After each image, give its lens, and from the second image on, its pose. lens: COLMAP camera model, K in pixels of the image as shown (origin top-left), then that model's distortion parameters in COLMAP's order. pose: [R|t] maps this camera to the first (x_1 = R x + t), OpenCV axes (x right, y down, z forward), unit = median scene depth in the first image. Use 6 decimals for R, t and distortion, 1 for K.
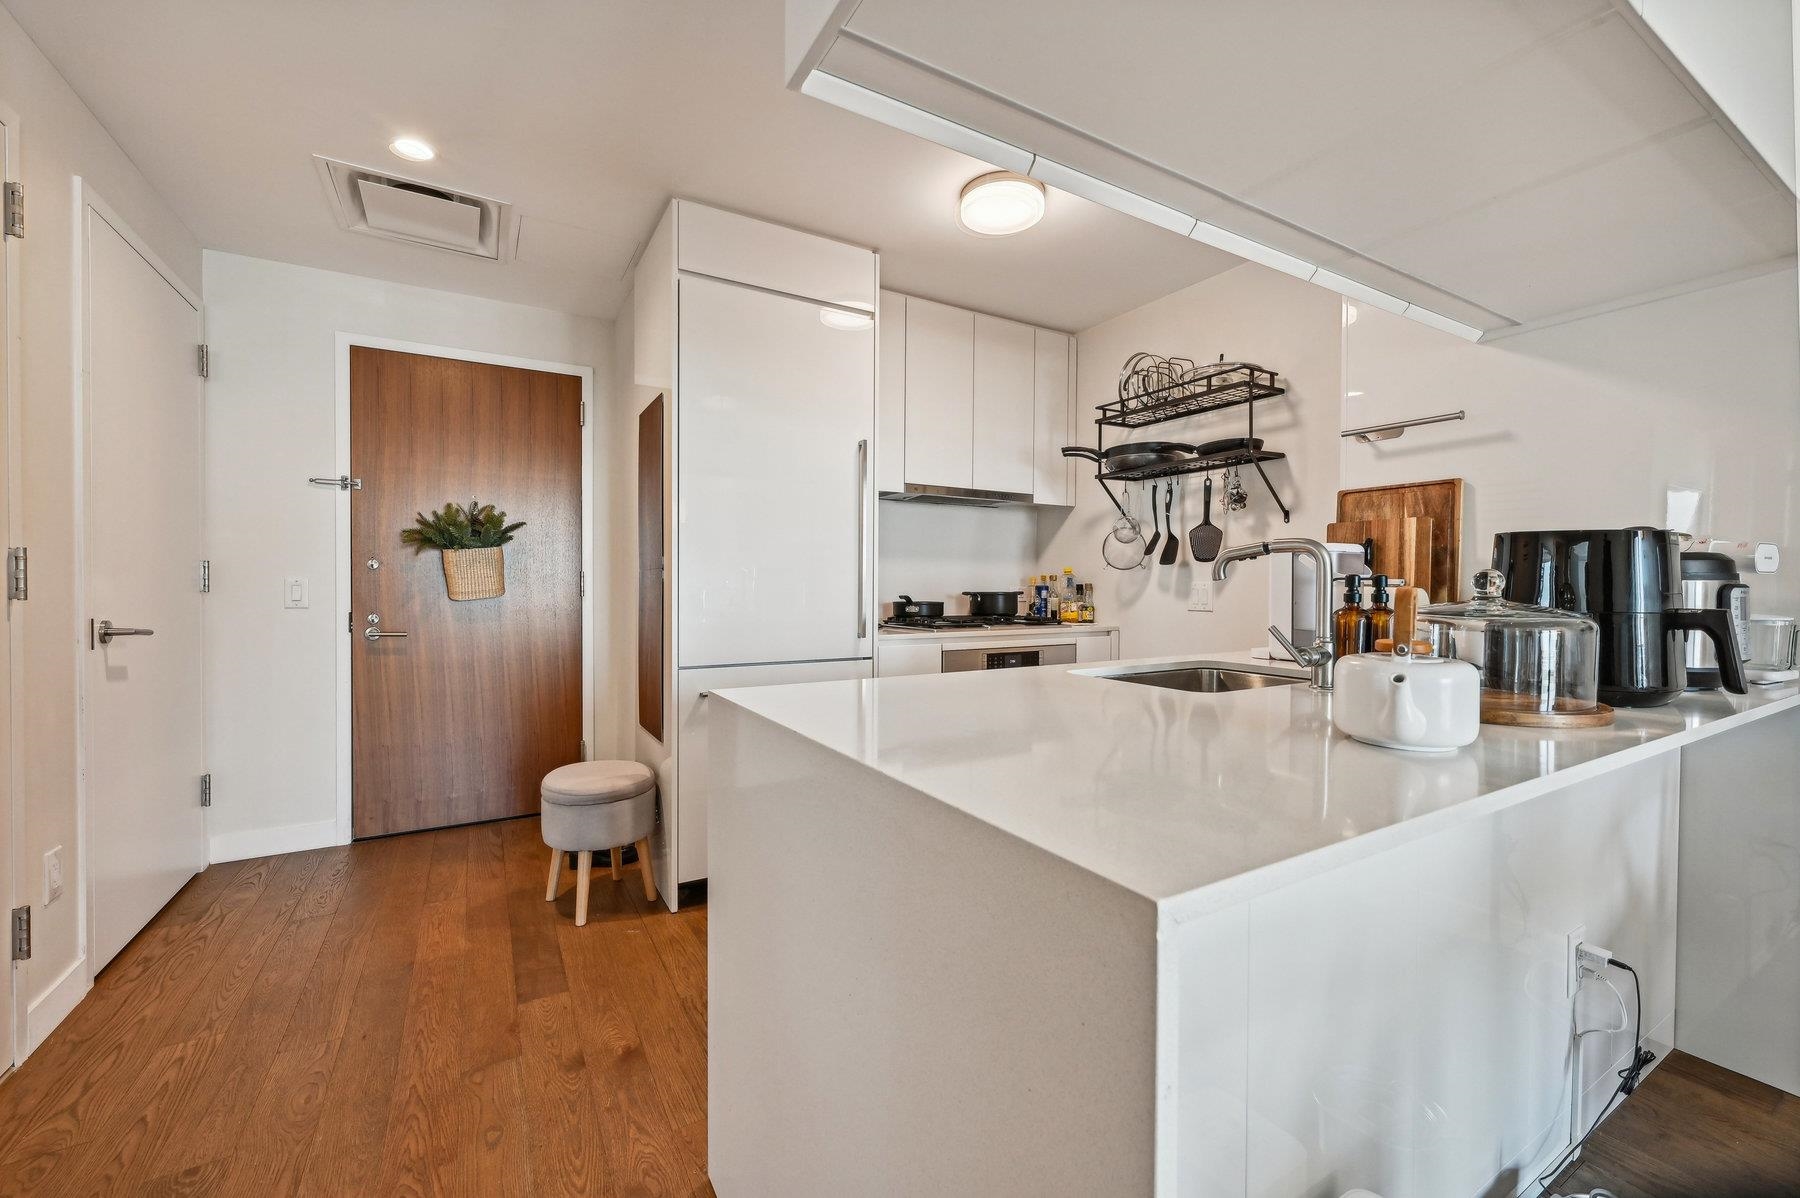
lens RADIAL K [[737.1, 0, 906.6], [0, 737.1, 593.8], [0, 0, 1]] dist [0.003823, -0.000555]
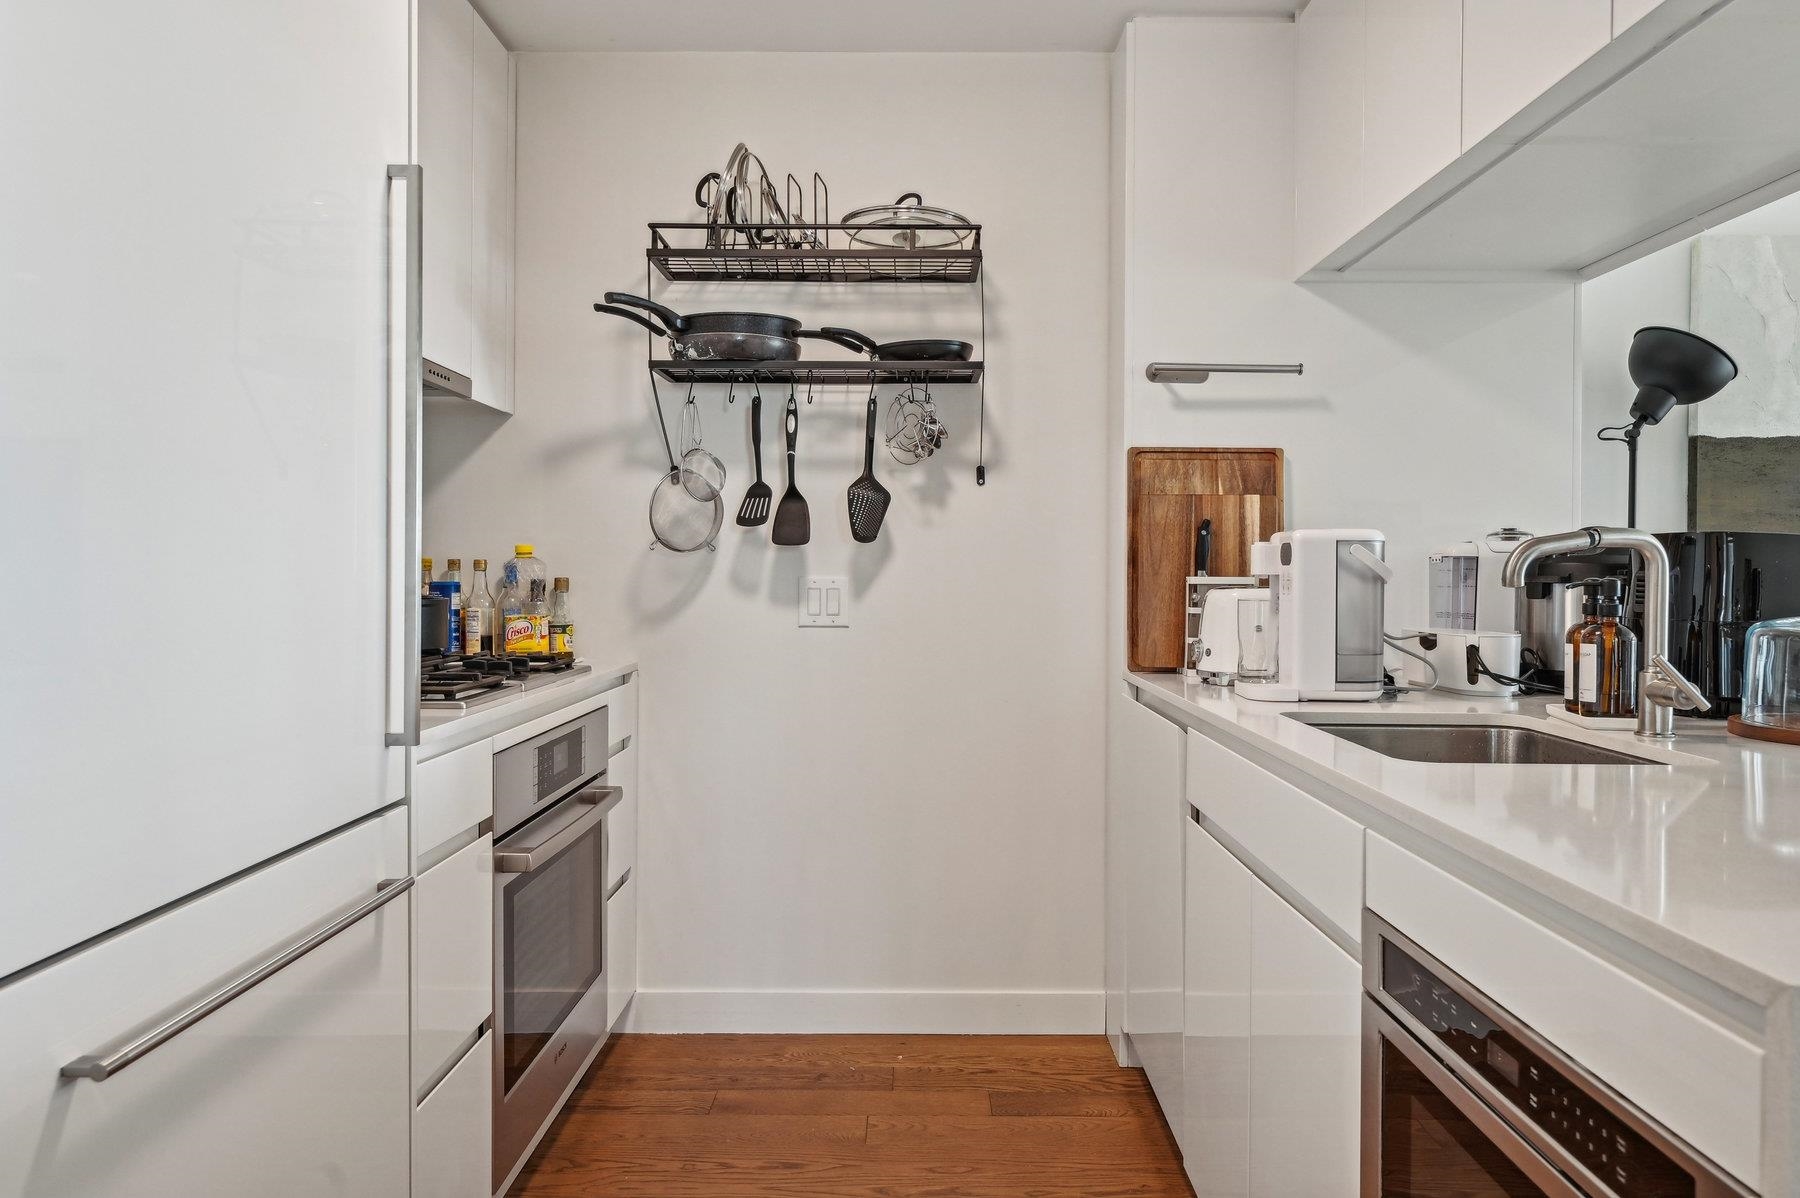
lens RADIAL K [[1187.5, 0, 931.5], [0, 1187.5, 592.9], [0, 0, 1]] dist [-0.001136, 0.001028]
pose [[0.506415, -0.011290, 0.862216, -0.365980], [0.005615, 0.999936, 0.009795, -0.012193], [-0.862272, -0.000119, 0.506446, 0.470466]]
